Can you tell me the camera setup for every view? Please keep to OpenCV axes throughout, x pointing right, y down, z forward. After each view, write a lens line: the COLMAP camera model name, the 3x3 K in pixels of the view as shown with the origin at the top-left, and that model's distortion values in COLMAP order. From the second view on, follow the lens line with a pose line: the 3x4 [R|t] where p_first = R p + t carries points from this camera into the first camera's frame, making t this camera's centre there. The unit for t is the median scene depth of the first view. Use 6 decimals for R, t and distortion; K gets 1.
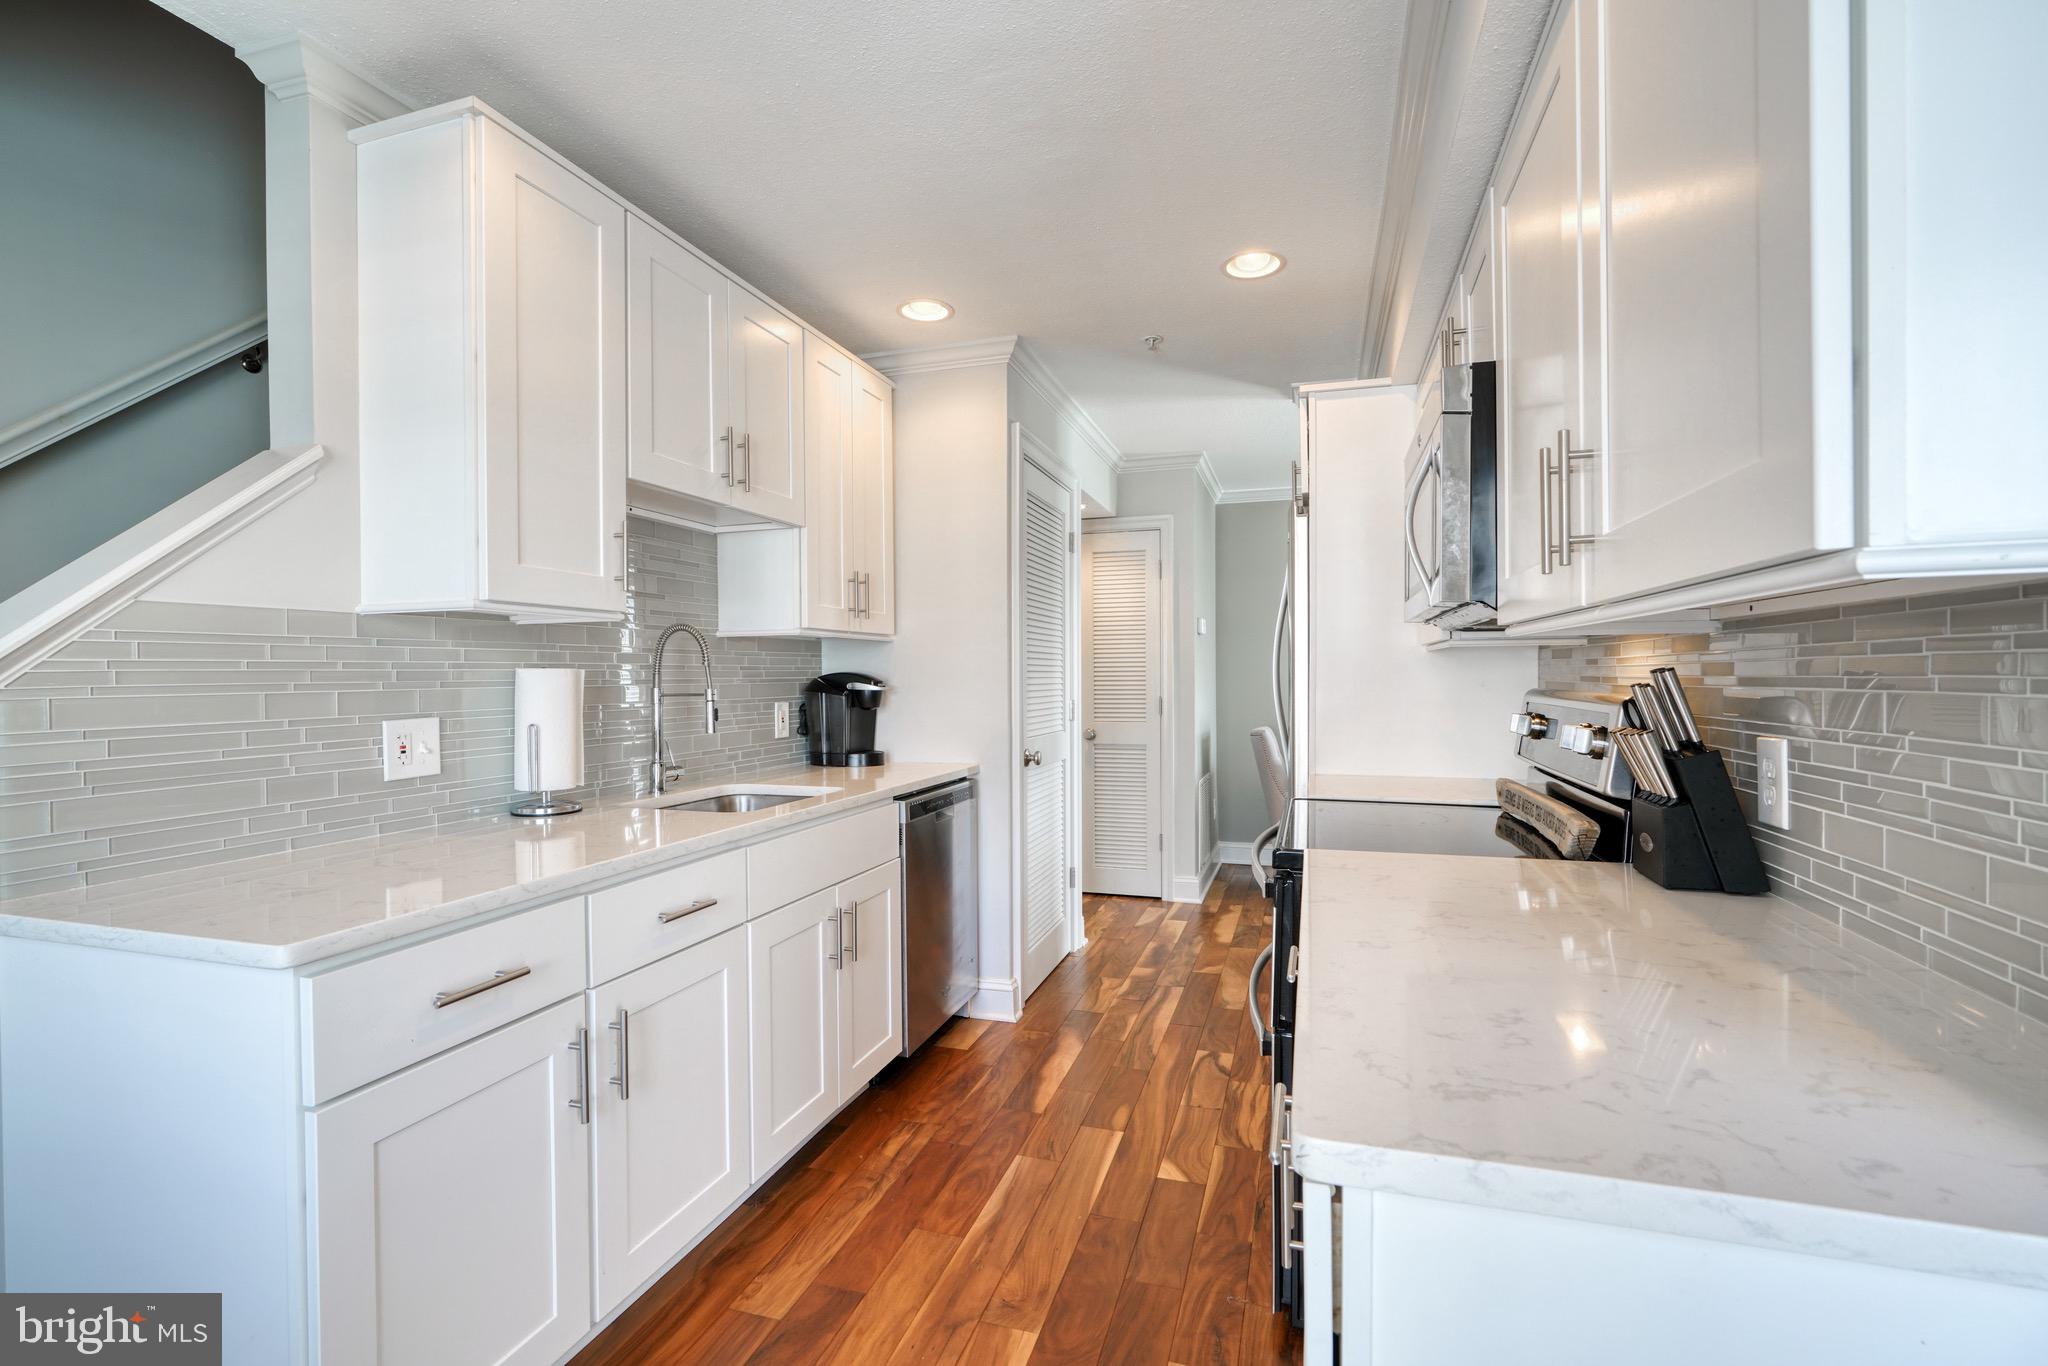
lens RADIAL K [[933.3, 0, 1021.0], [0, 933.3, 682.9], [0, 0, 1]] dist [-0.013550, 0.005940]
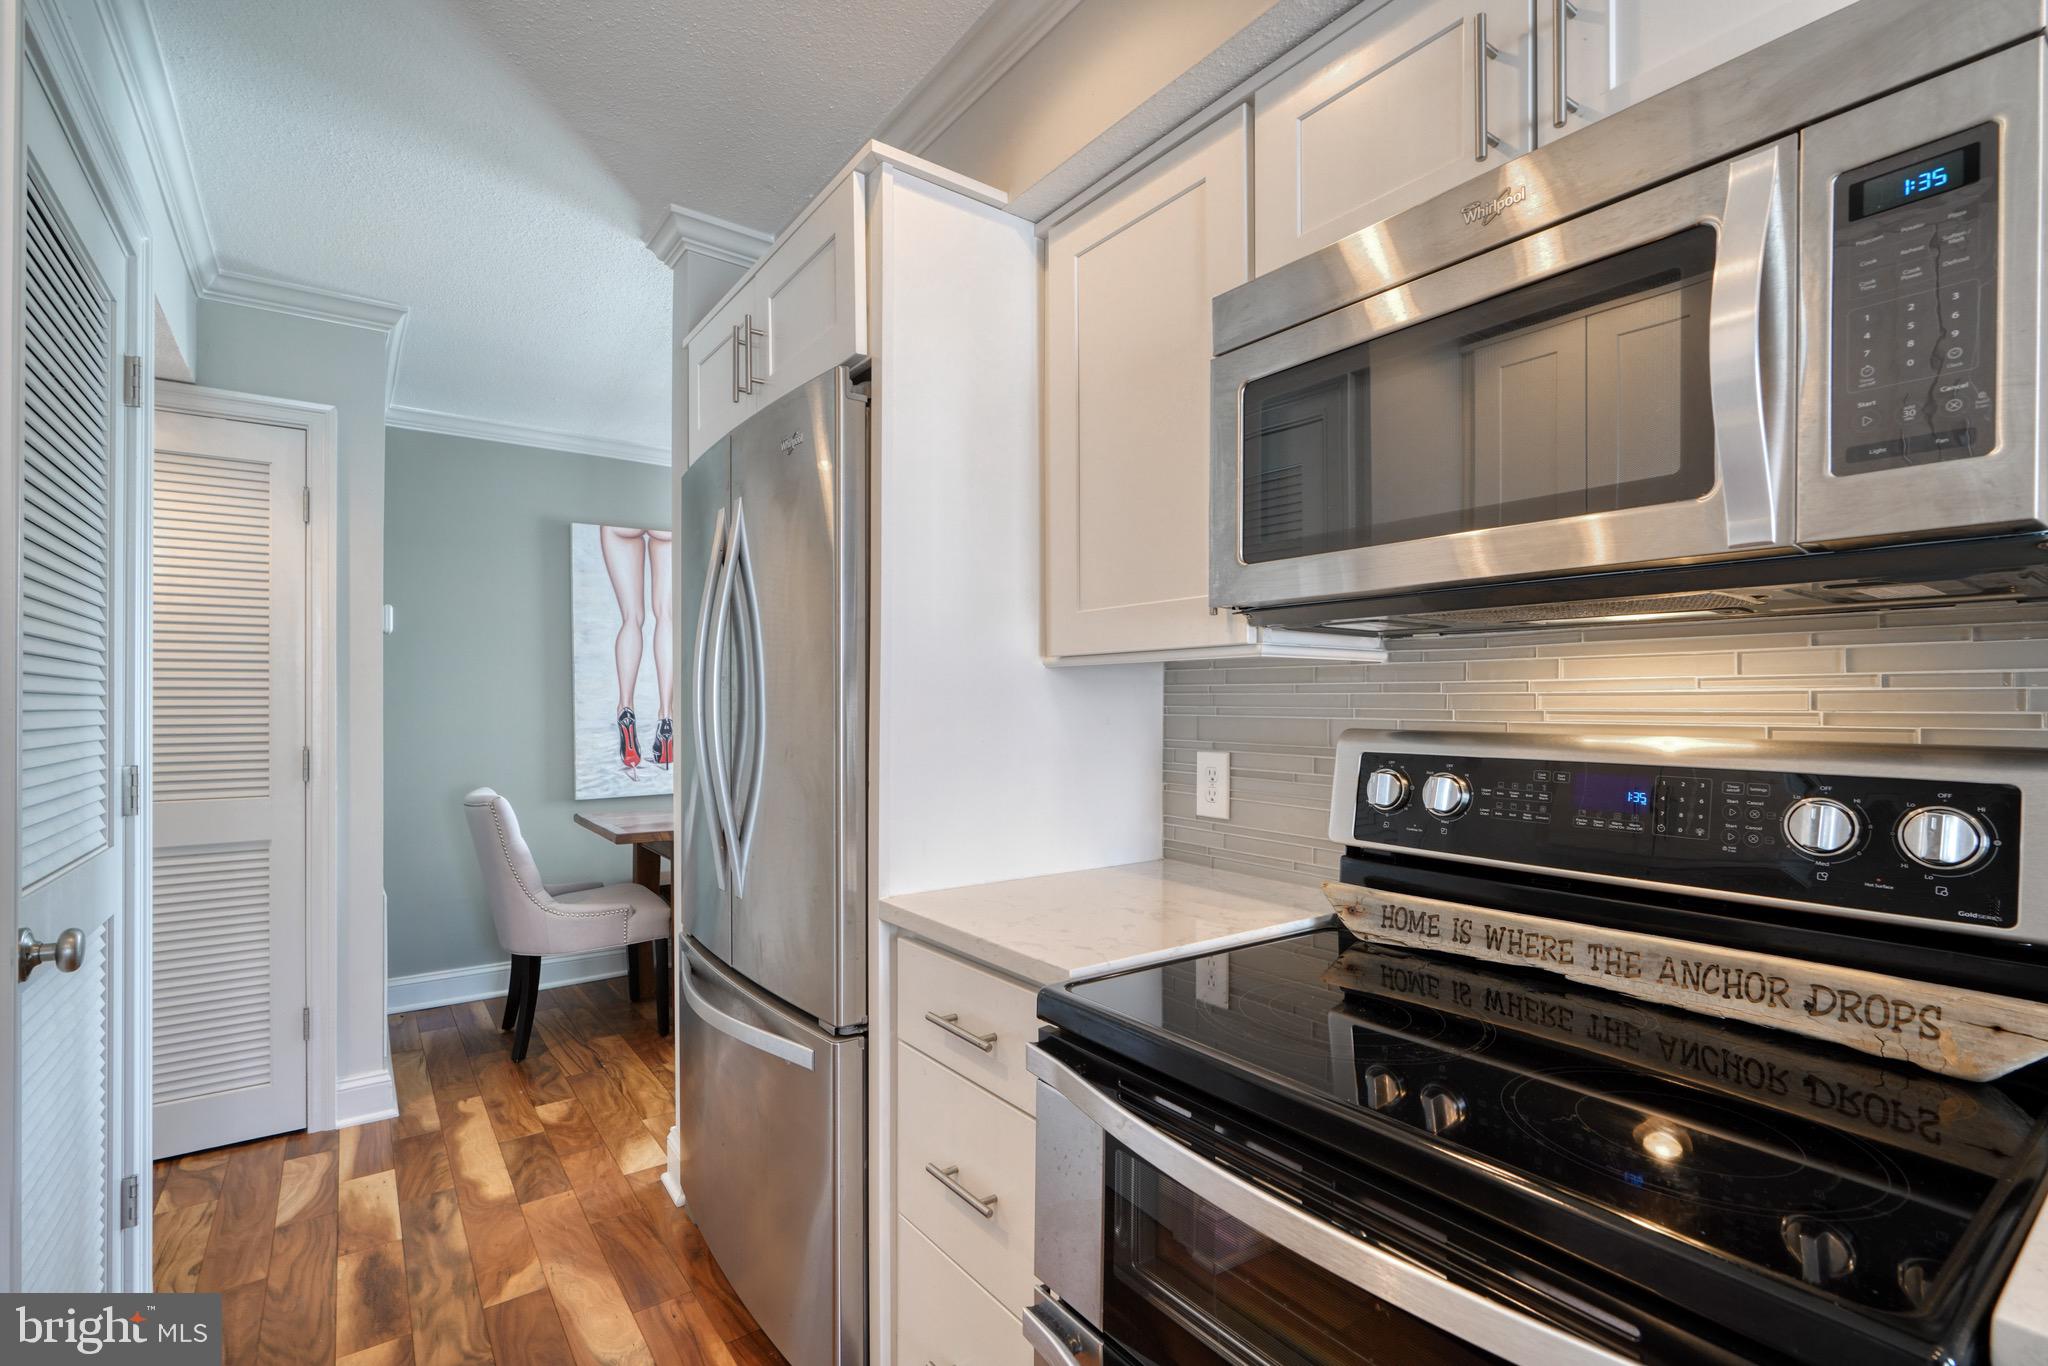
lens RADIAL K [[933.3, 0, 1023.6], [0, 933.3, 702.0], [0, 0, 1]] dist [-0.013550, 0.005940]
pose [[0.588880, 0.007110, 0.808189, -0.080427], [0.003621, 0.999928, -0.011435, -0.005822], [-0.808212, 0.009660, 0.588812, 0.836498]]
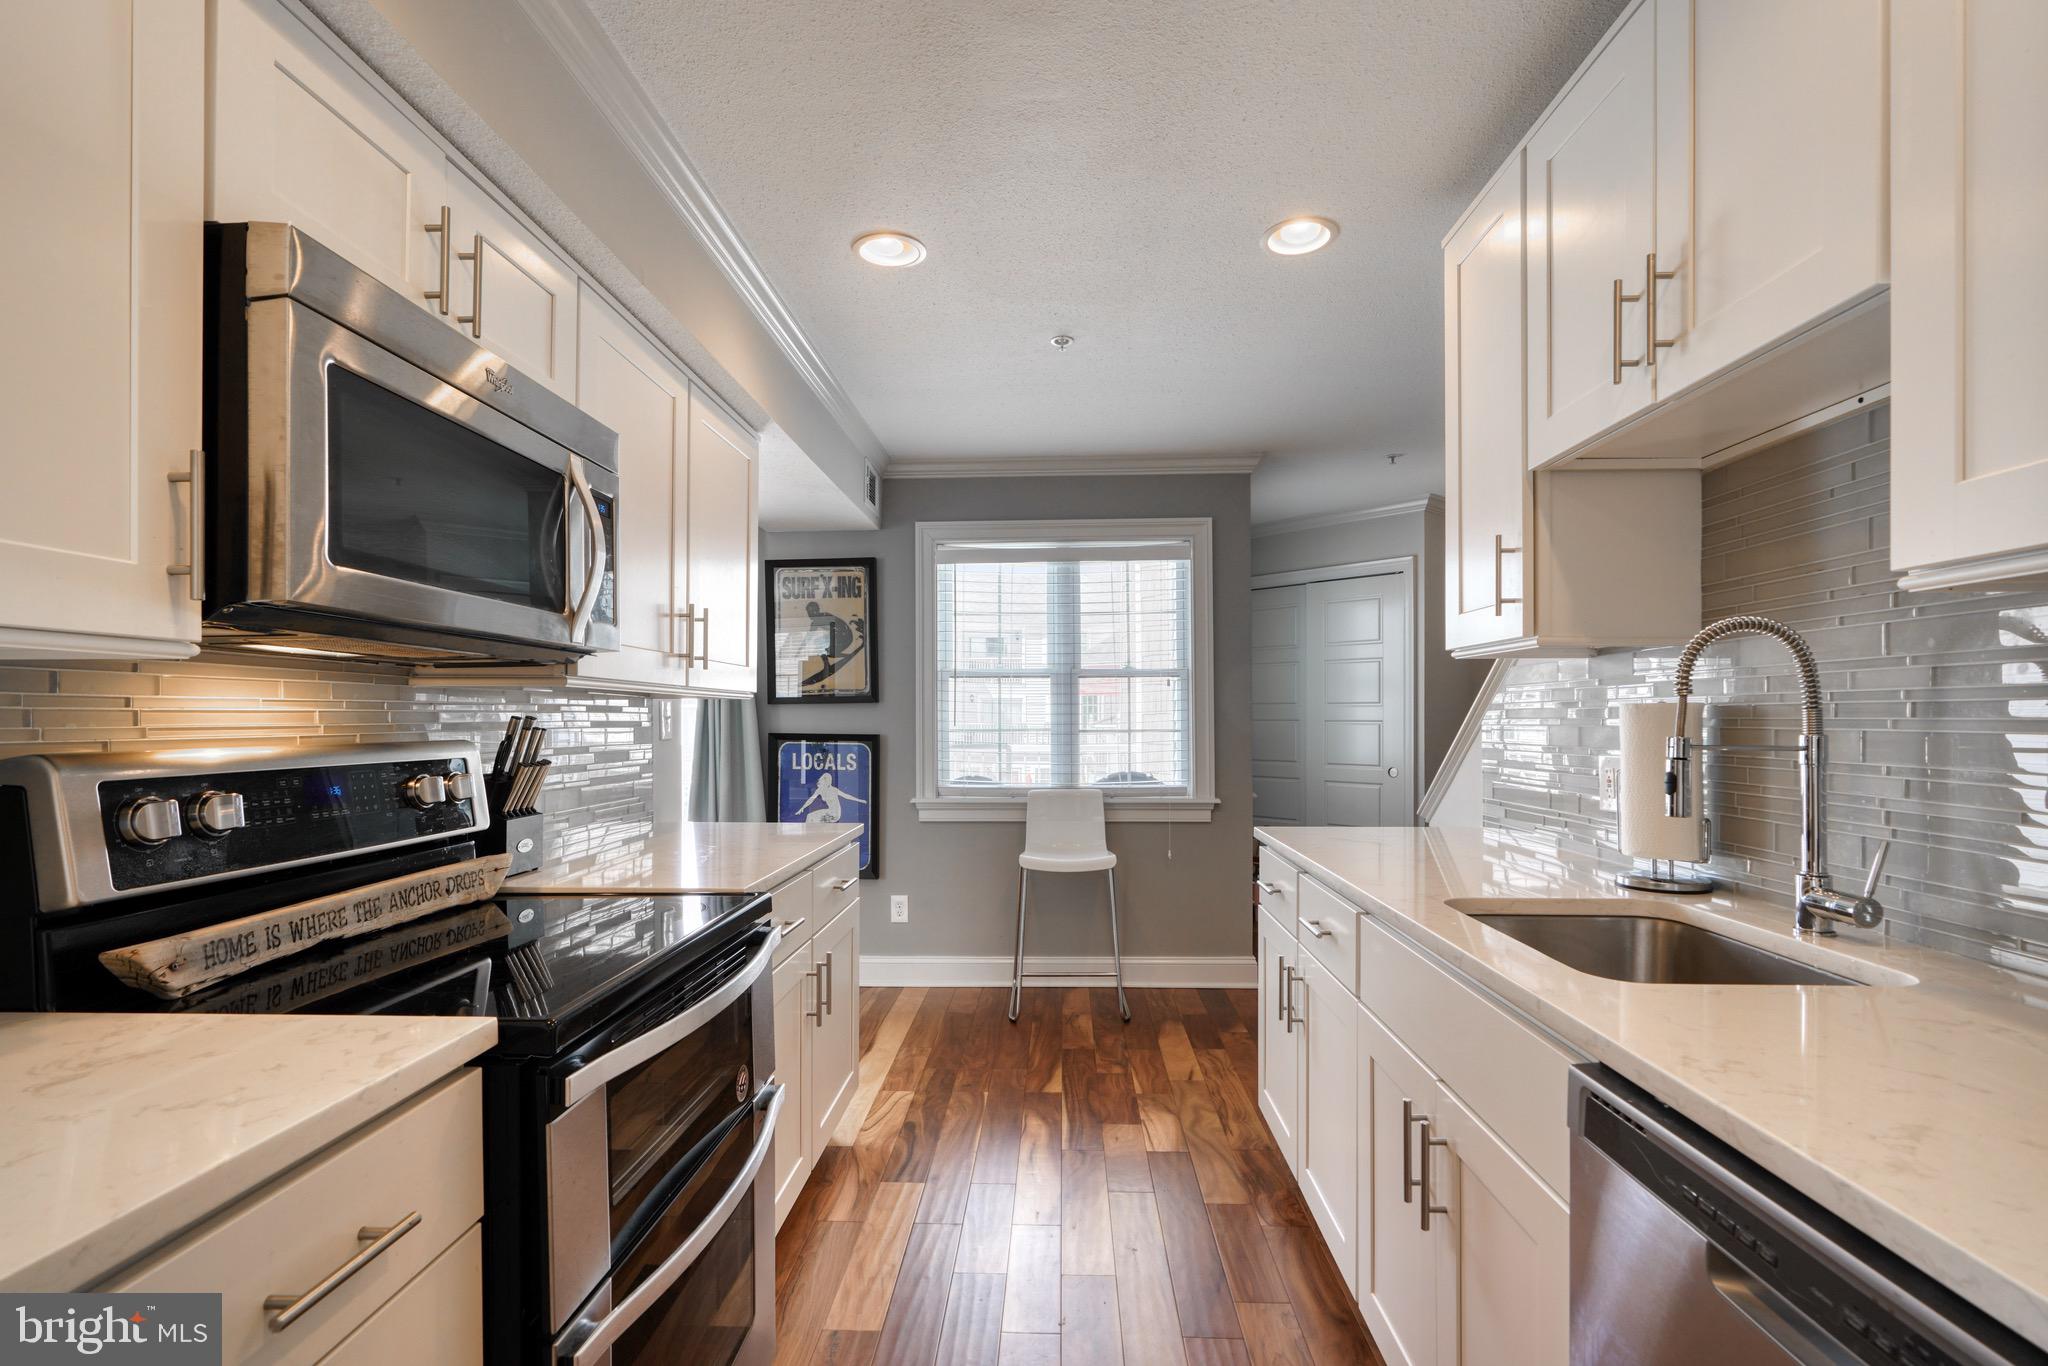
lens RADIAL K [[933.3, 0, 1016.8], [0, 933.3, 713.6], [0, 0, 1]] dist [-0.013550, 0.005940]
pose [[-0.966165, 0.009226, -0.257759, 0.214296], [0.007938, 0.999950, 0.006038, -0.013788], [0.257802, 0.003788, -0.966190, 1.612241]]
